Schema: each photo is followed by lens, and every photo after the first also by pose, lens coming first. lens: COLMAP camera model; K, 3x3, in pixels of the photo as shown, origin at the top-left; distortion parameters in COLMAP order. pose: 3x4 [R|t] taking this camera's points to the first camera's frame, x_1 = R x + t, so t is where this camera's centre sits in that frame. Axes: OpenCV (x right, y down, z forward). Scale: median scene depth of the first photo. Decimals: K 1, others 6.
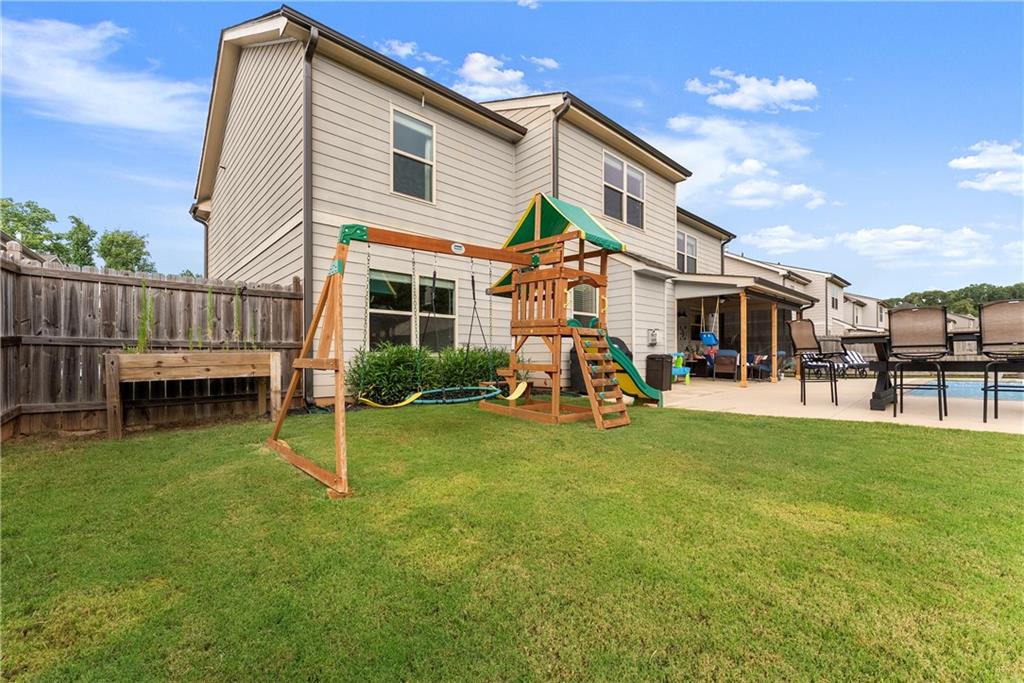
lens RADIAL K [[423.9, 0, 514.7], [0, 423.9, 354.7], [0, 0, 1]] dist [-0.000390, -0.000157]
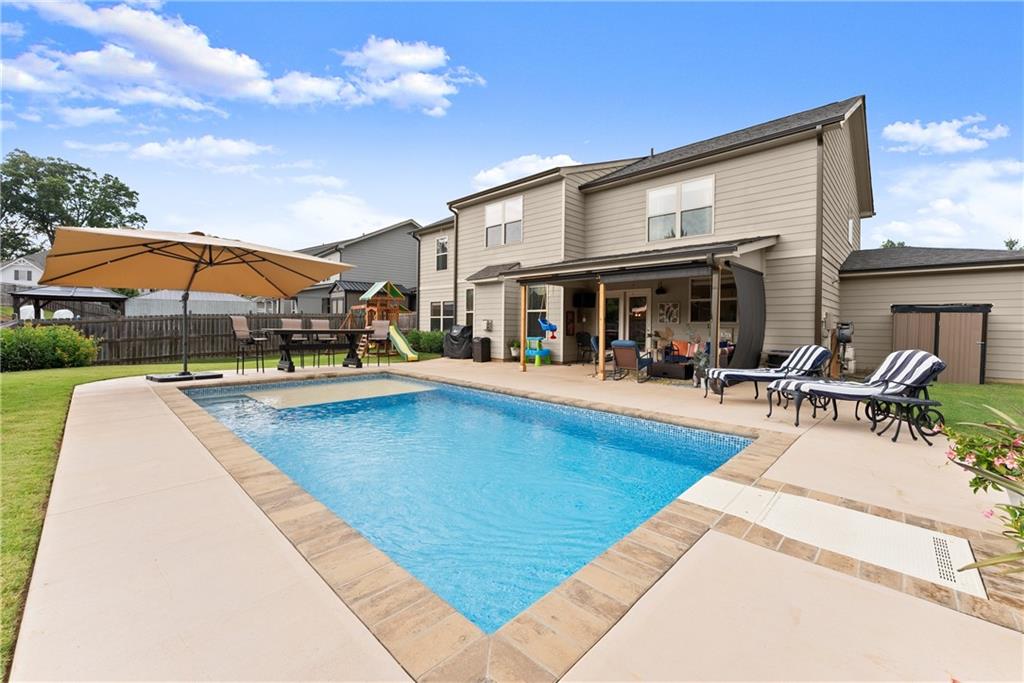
lens RADIAL K [[408.8, 0, 511.1], [0, 408.8, 330.9], [0, 0, 1]] dist [0.001711, 0.000314]
pose [[0.052735, 0.018479, -0.998438, 2.258379], [-0.003517, 0.999826, 0.018319, -0.061814], [0.998602, 0.002545, 0.052790, 1.321625]]
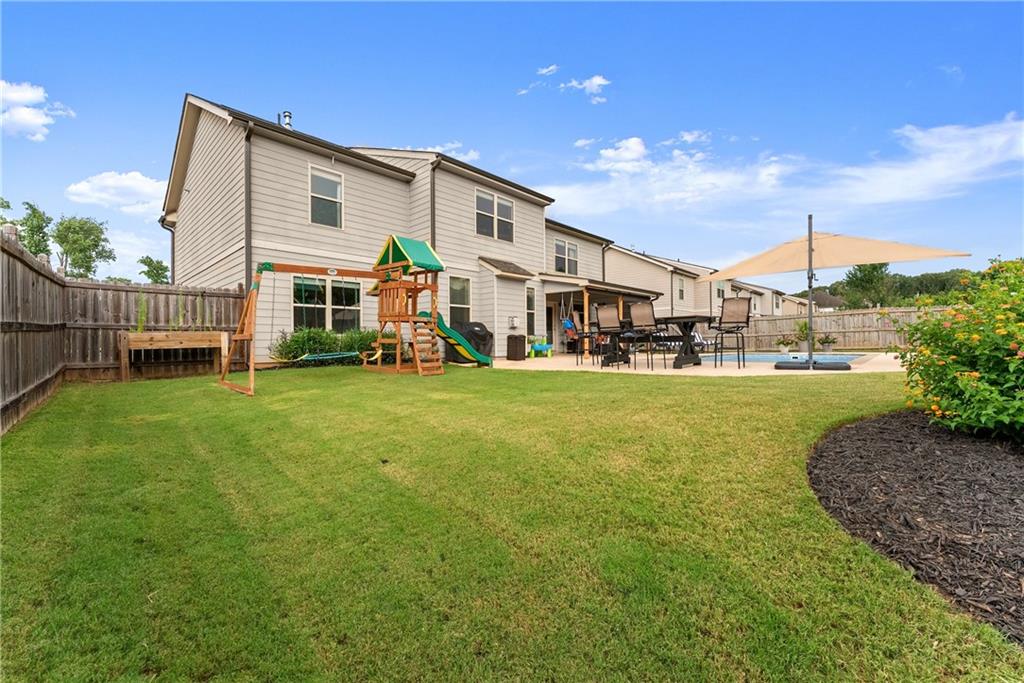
lens RADIAL K [[411.5, 0, 508.5], [0, 411.5, 339.5], [0, 0, 1]] dist [0.000844, 0.000155]
pose [[0.997948, -0.004492, 0.063877, 0.295623], [0.004415, 0.999989, 0.001333, 0.017234], [-0.063882, -0.001048, 0.997957, -0.451936]]
